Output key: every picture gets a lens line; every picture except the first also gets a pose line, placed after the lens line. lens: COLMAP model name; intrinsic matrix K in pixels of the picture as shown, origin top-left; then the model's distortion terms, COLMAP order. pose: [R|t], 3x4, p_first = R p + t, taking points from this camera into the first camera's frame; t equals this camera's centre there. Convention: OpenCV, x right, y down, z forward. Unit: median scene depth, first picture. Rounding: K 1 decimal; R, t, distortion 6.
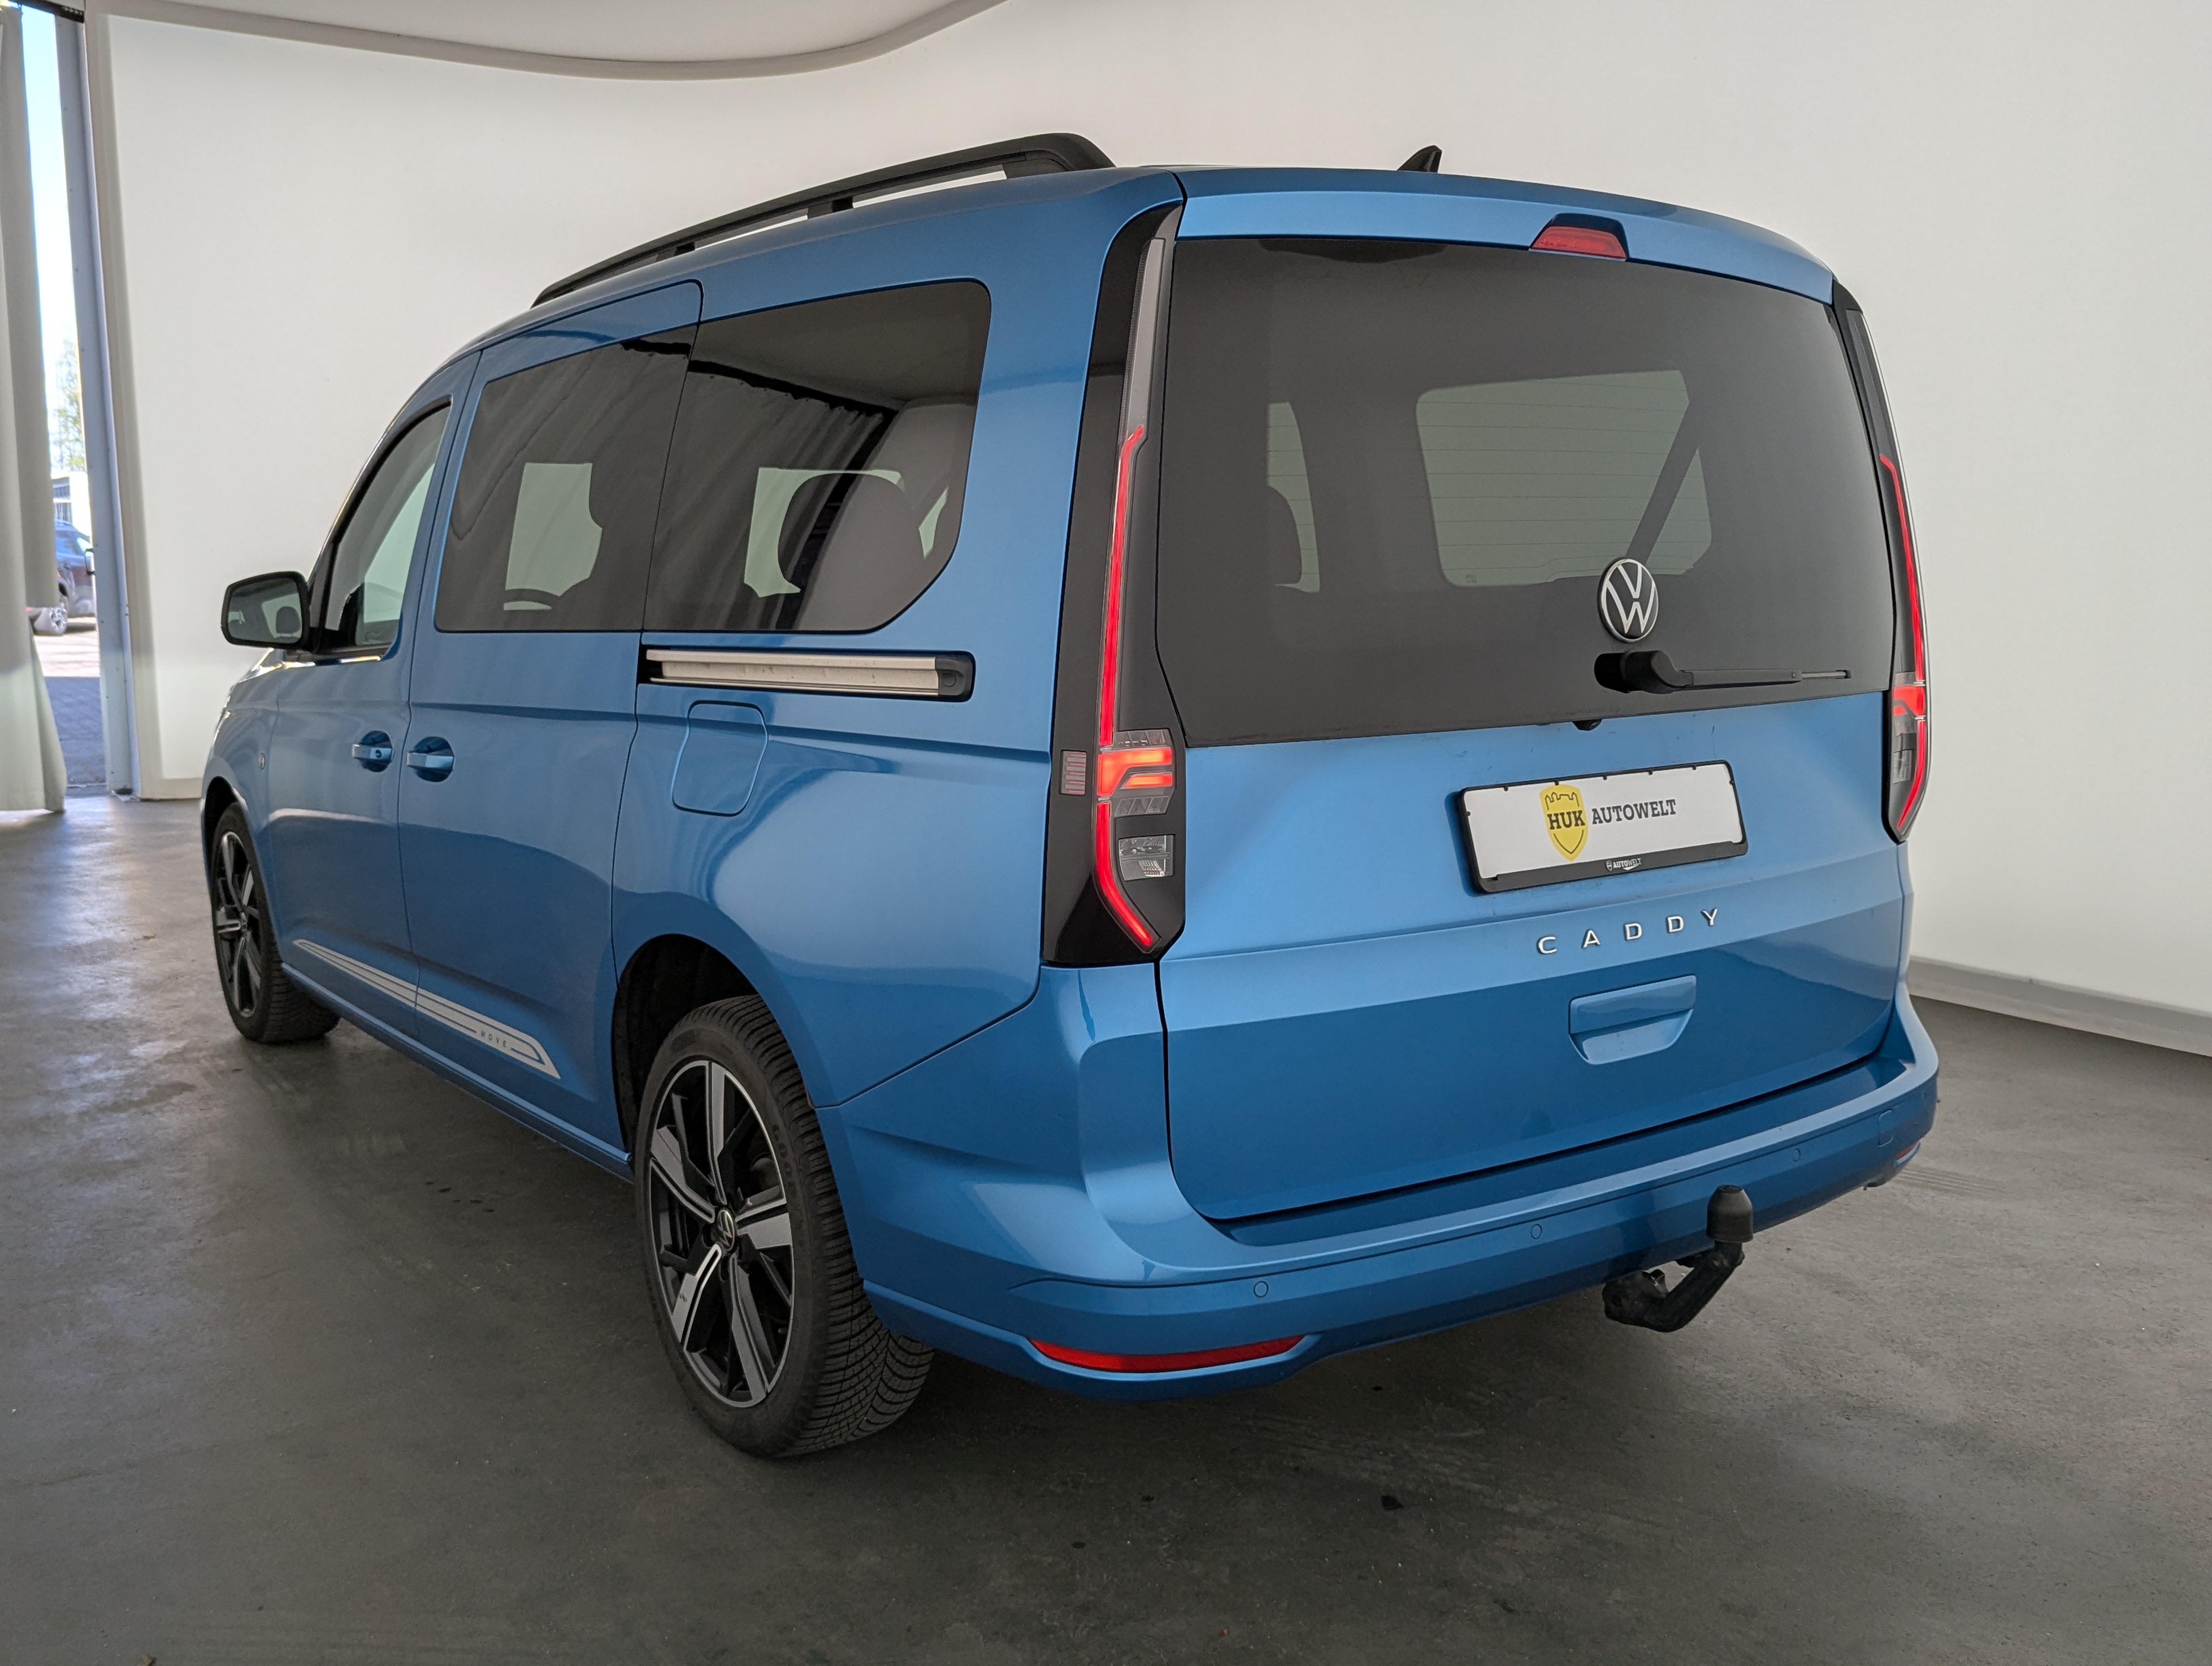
lens RADIAL K [[1956.4, 0, 1066.6], [0, 1956.4, 829.7], [0, 0, 1]] dist [0.068283, -0.056230]
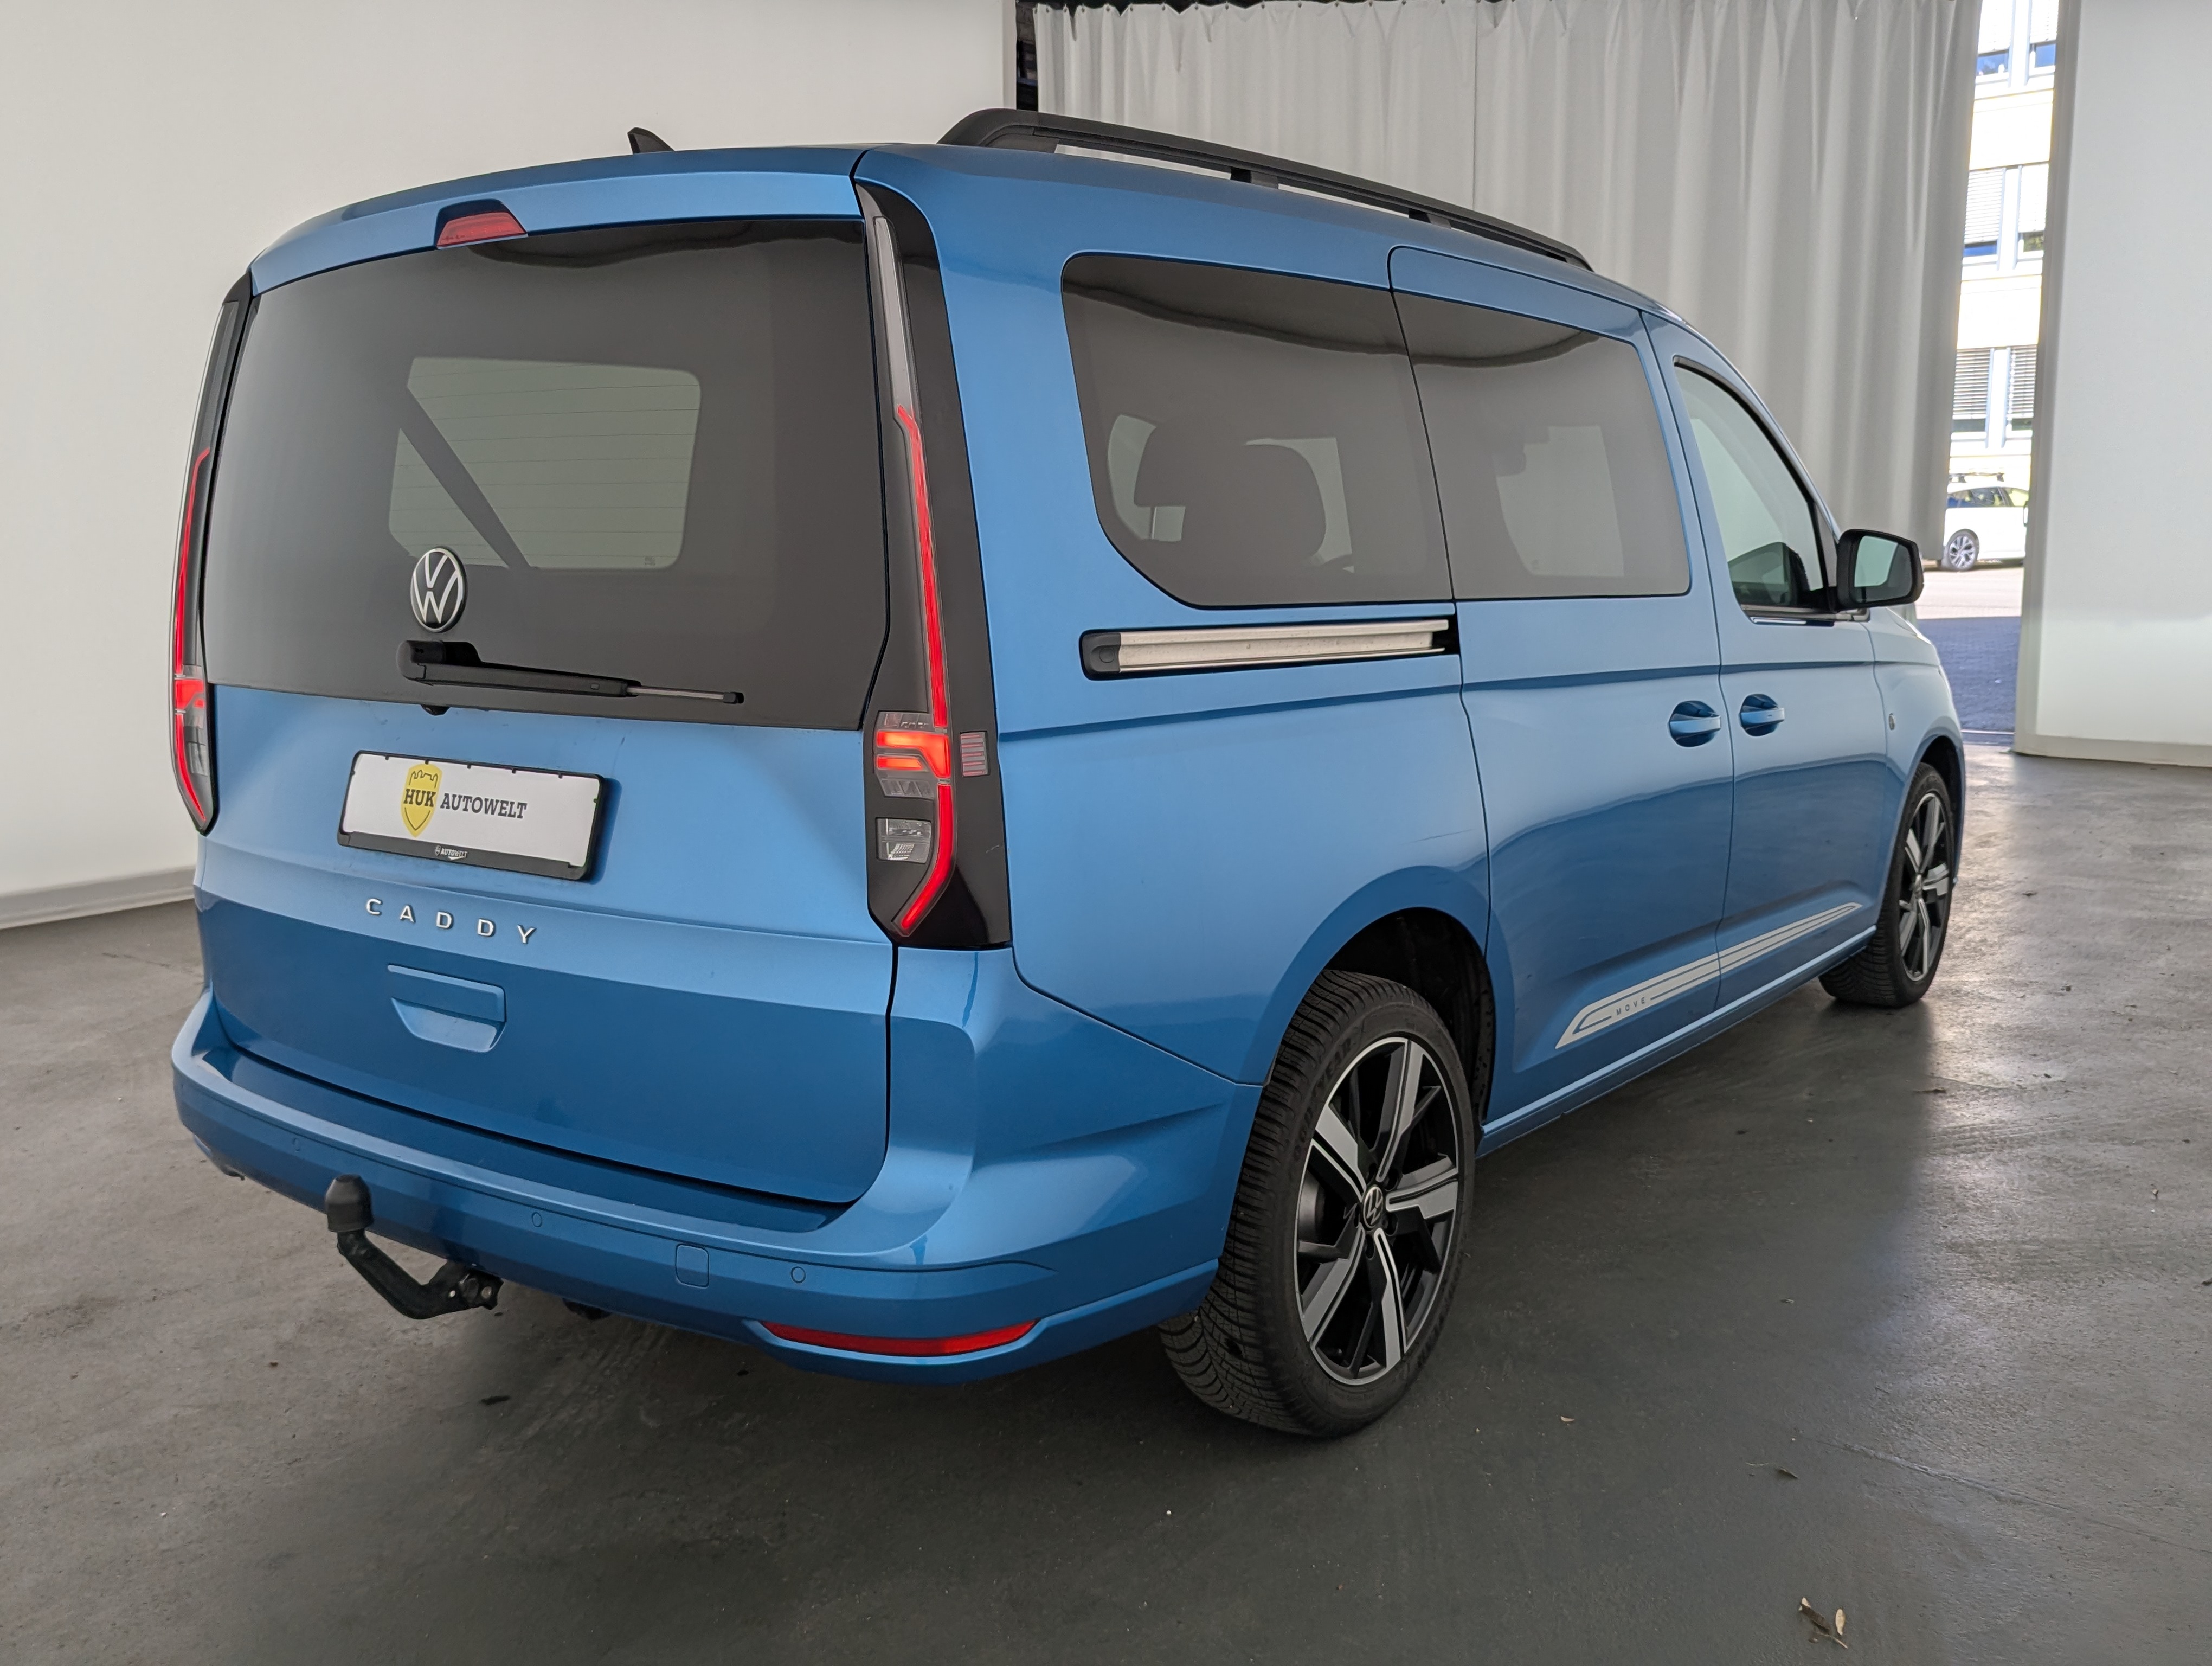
lens RADIAL K [[1956.4, 0, 1099.0], [0, 1956.4, 838.8], [0, 0, 1]] dist [0.068283, -0.056230]
pose [[0.312886, 0.155277, -0.937012, 1.347669], [-0.126427, 0.984576, 0.120942, -0.155240], [0.941339, 0.080623, 0.327691, 0.996486]]
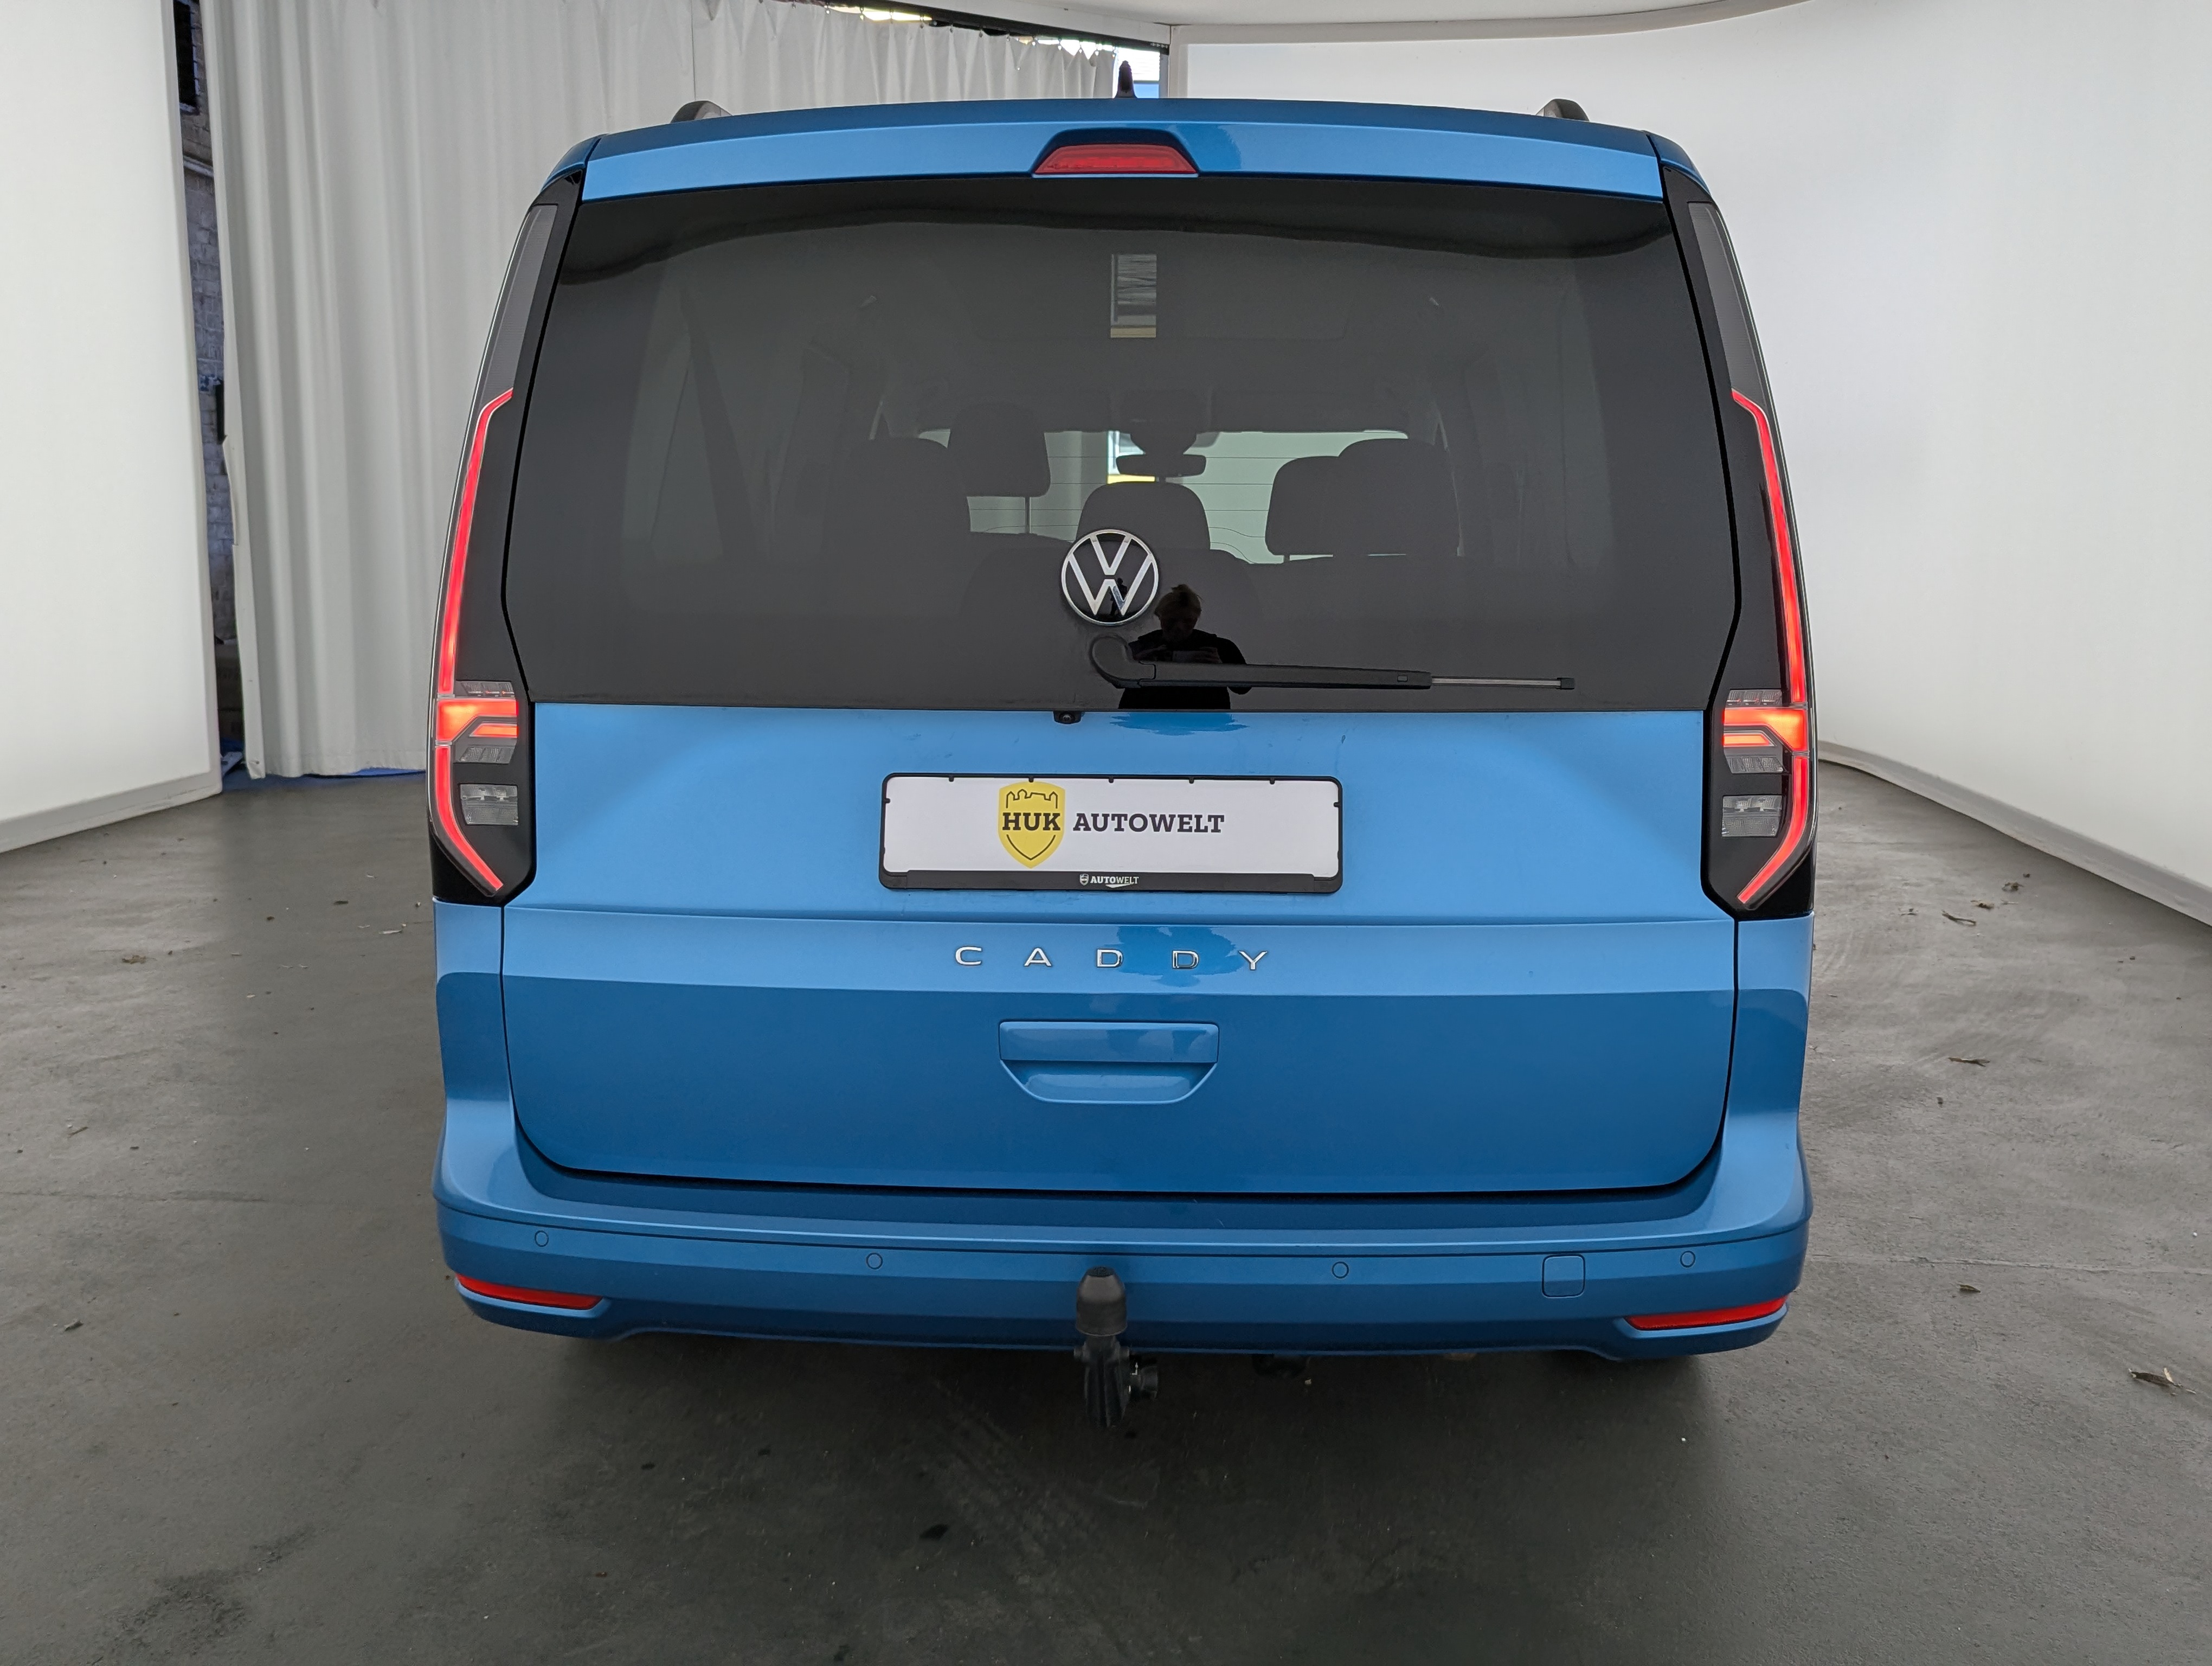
lens RADIAL K [[1956.4, 0, 1115.6], [0, 1956.4, 830.6], [0, 0, 1]] dist [0.068283, -0.056230]
pose [[0.796876, 0.105409, -0.594876, 0.809722], [-0.096248, 0.994236, 0.047243, -0.046290], [0.596427, 0.019609, 0.802428, 0.312606]]
